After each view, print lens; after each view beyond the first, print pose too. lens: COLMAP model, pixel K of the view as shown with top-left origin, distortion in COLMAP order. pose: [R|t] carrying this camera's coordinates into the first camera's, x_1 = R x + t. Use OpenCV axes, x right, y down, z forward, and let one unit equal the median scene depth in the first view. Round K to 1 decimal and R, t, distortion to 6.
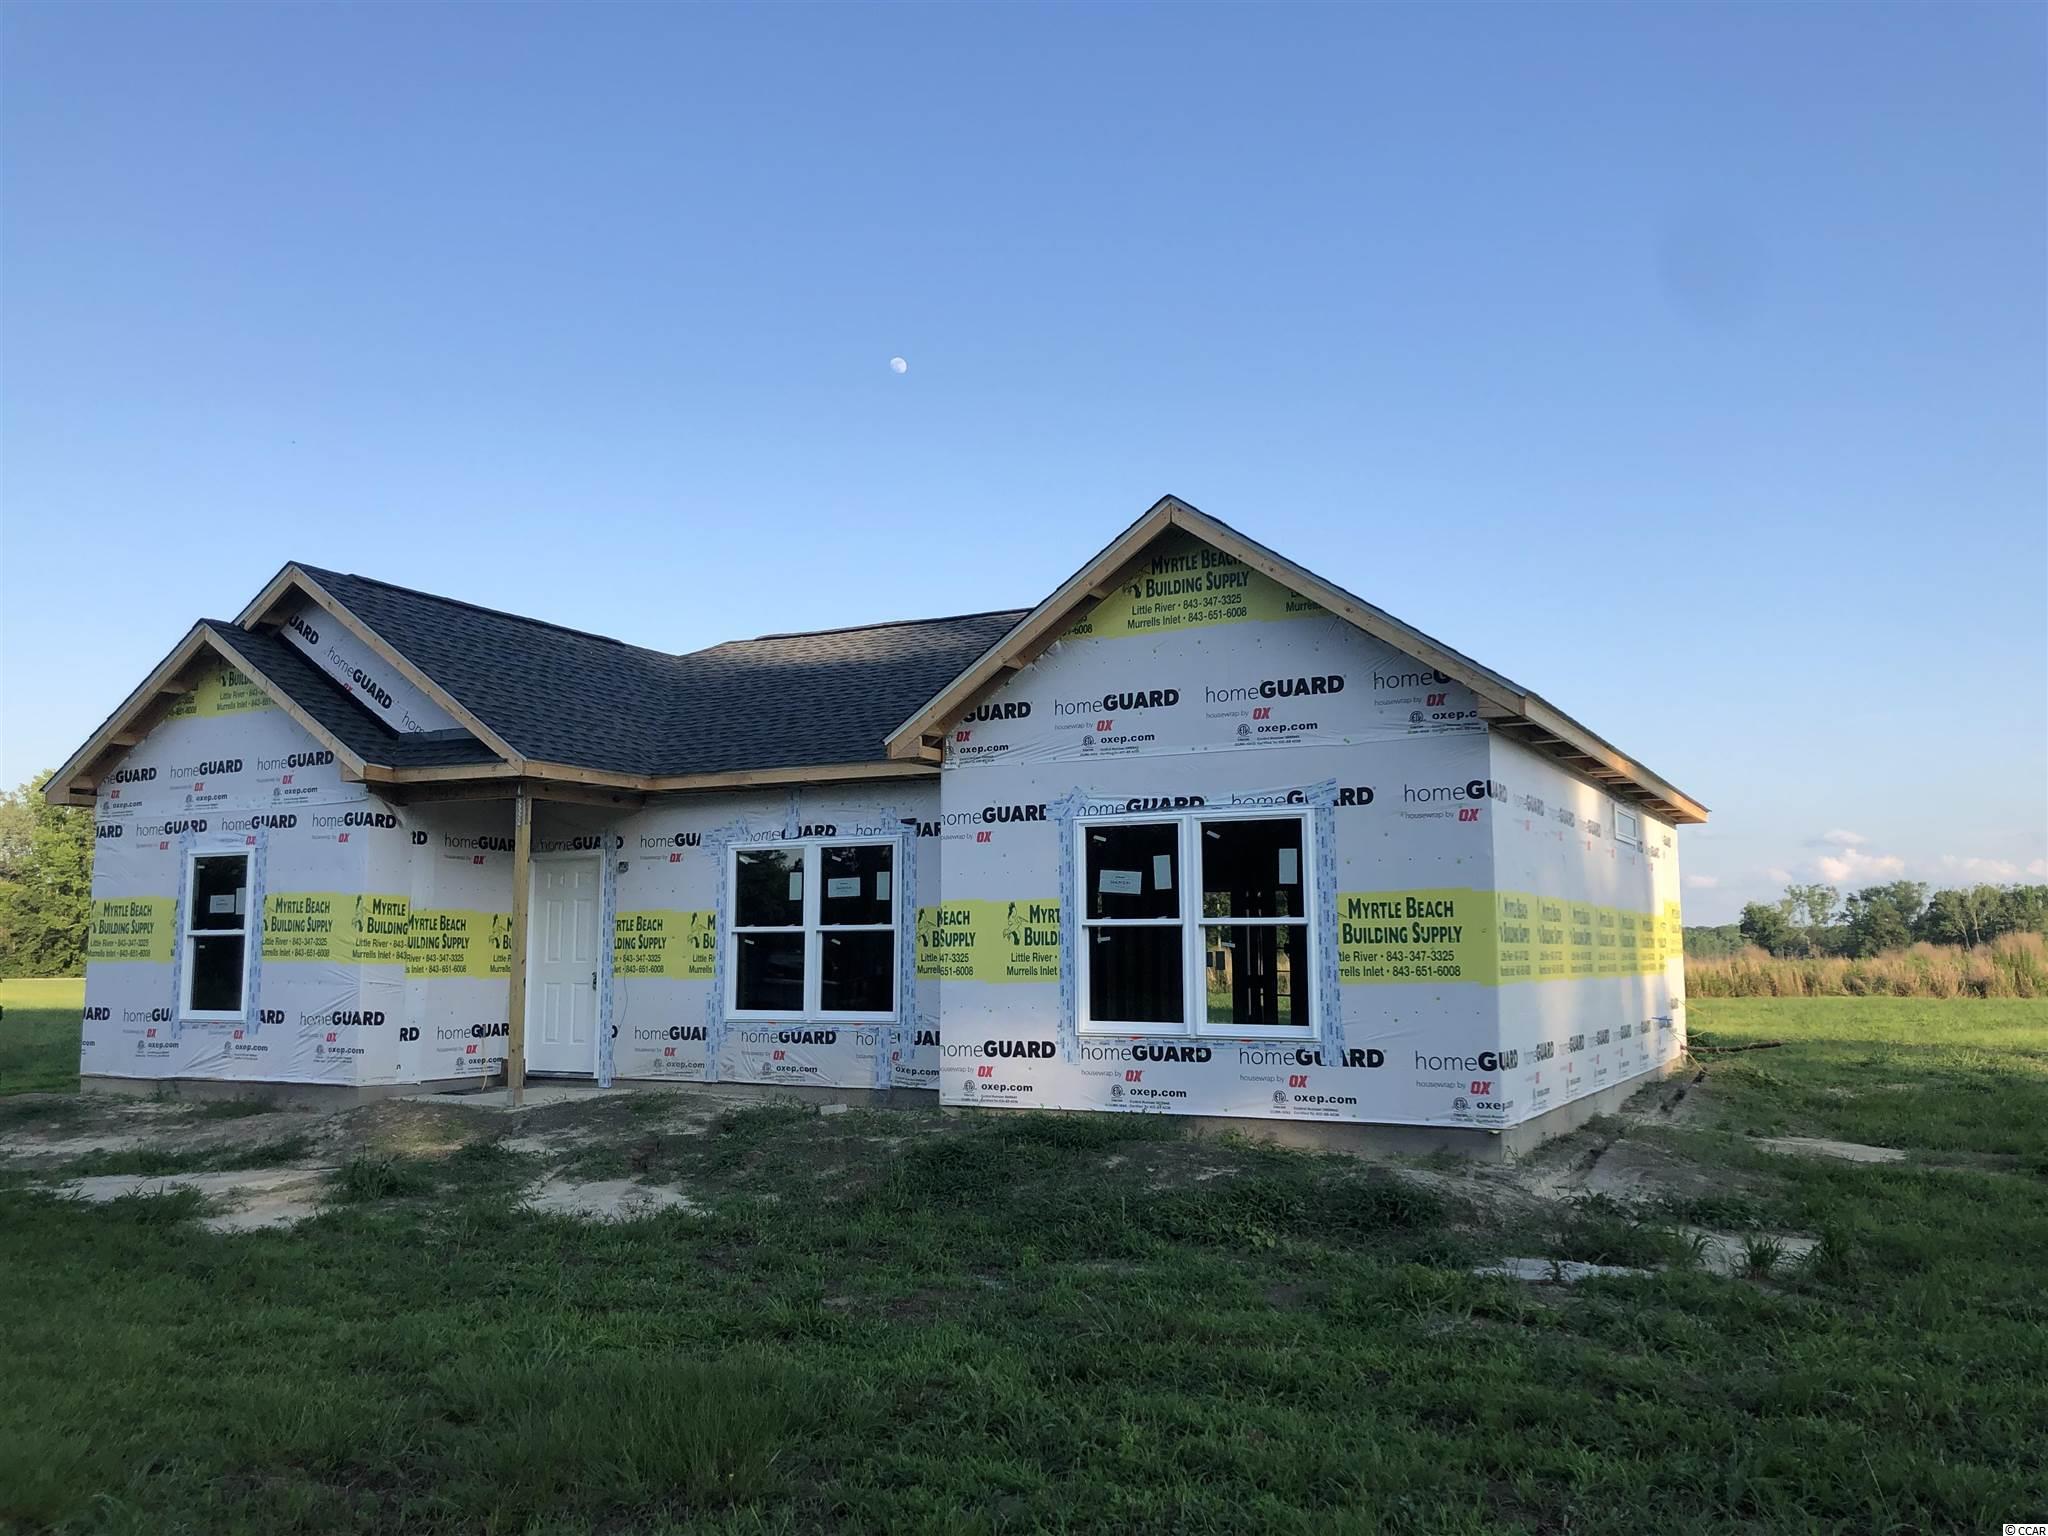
lens RADIAL K [[1657.7, 0, 1024.0], [0, 1657.7, 768.0], [0, 0, 1]] dist [0.049384, -0.008352]
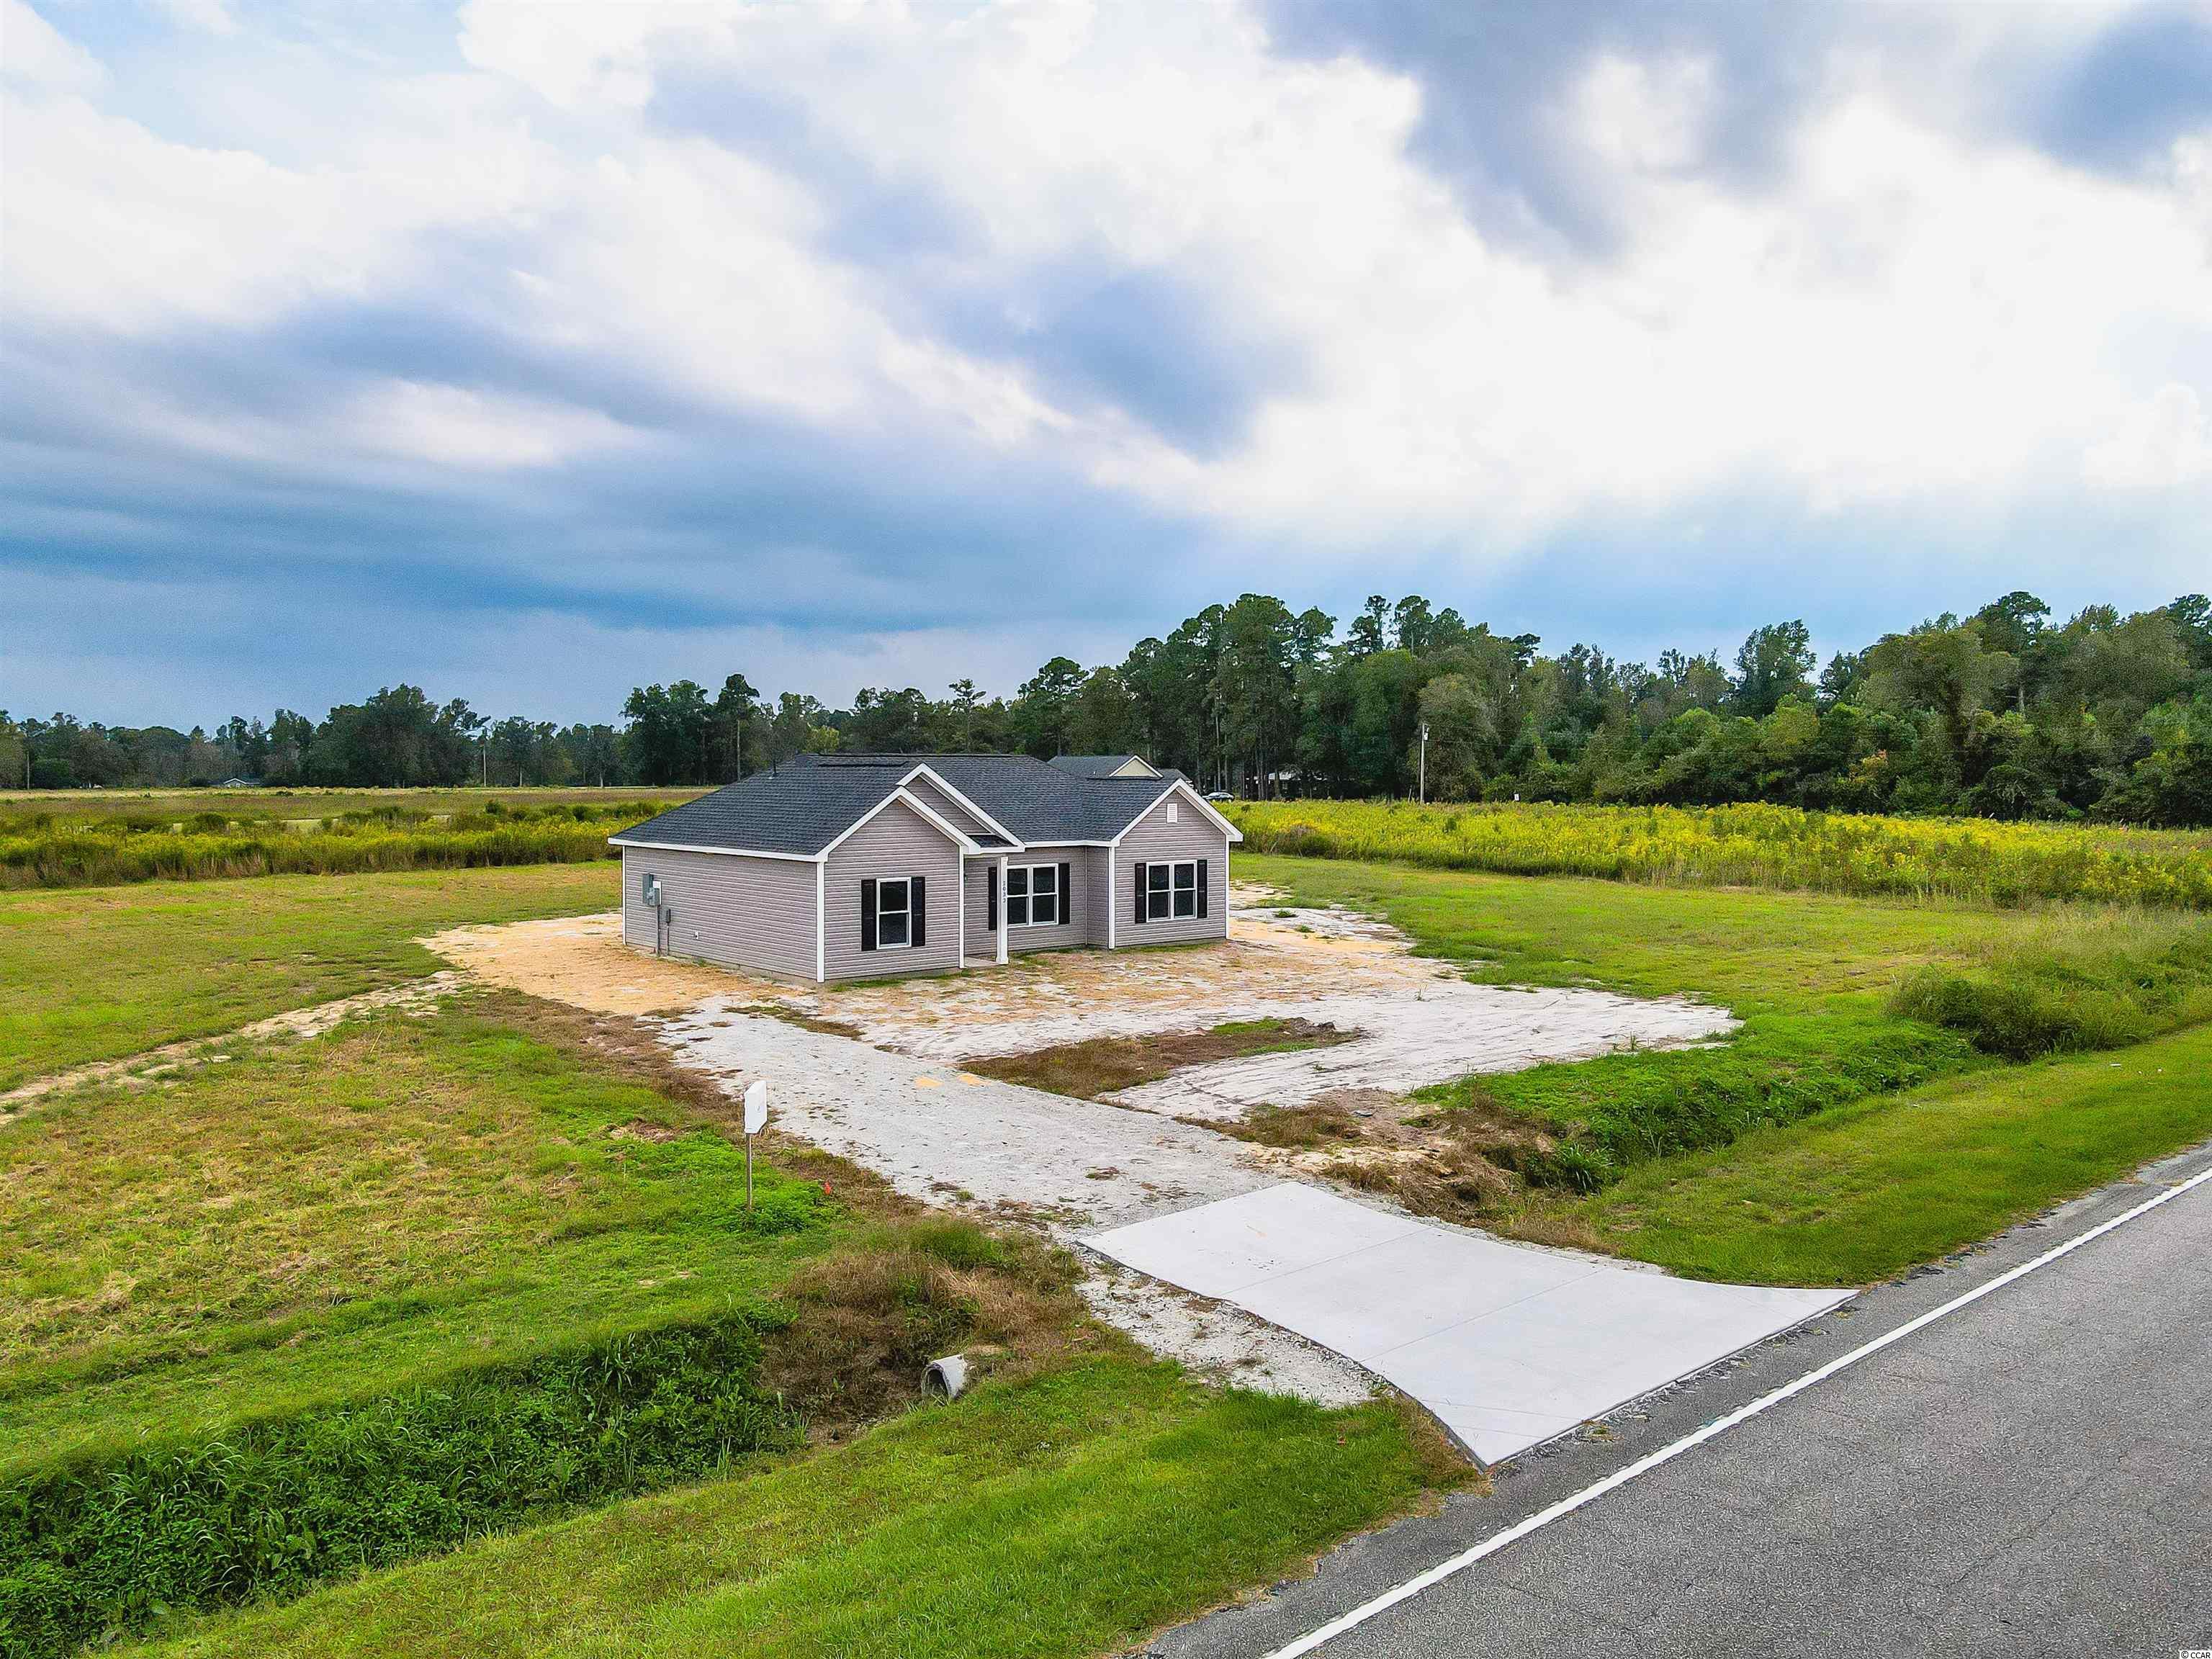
lens RADIAL K [[1617.2, 0, 1107.6], [0, 1617.2, 819.2], [0, 0, 1]] dist [-0.003307, 0.045415]
pose [[0.359751, -0.027712, 0.932637, -3.057750], [-0.109112, 0.991451, 0.071547, -0.285824], [-0.926647, -0.127501, 0.353652, -0.130514]]
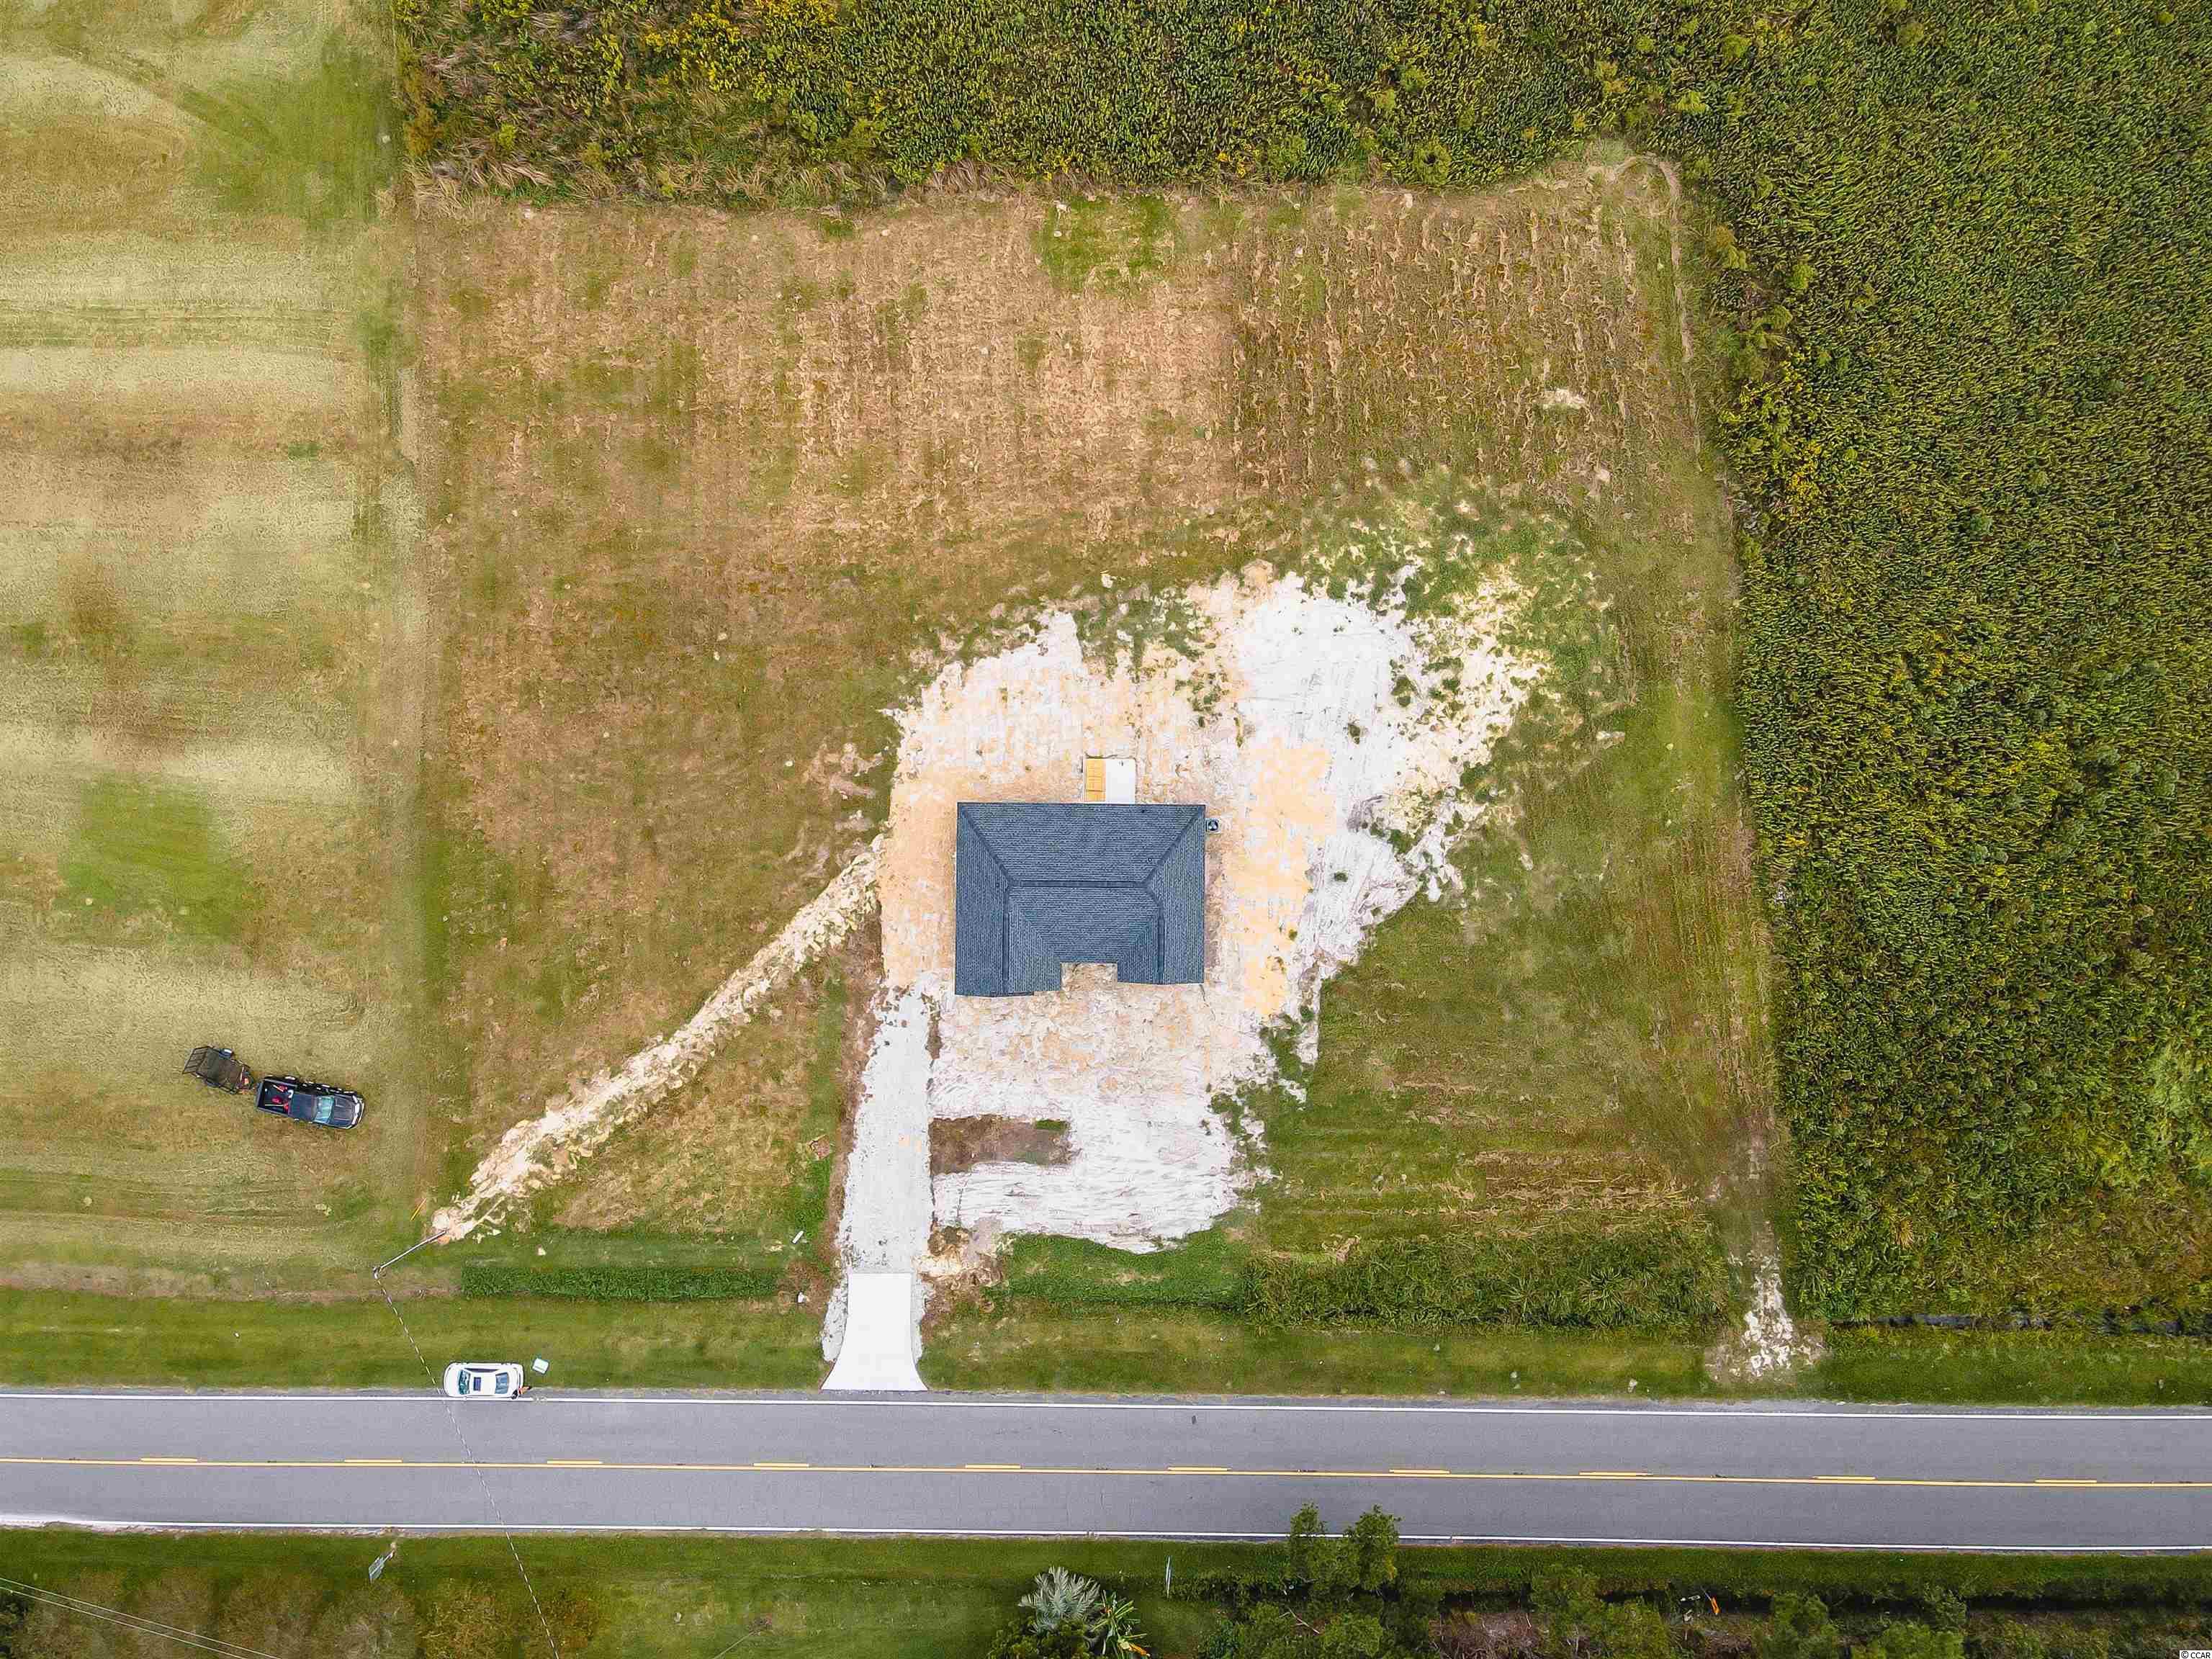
lens RADIAL K [[1617.2, 0, 1107.6], [0, 1617.2, 819.2], [0, 0, 1]] dist [-0.003307, 0.045415]
pose [[0.885541, -0.464442, -0.010579, 0.278662], [-0.029087, -0.078158, 0.996517, -6.915059], [-0.463651, -0.882148, -0.082721, 2.199509]]
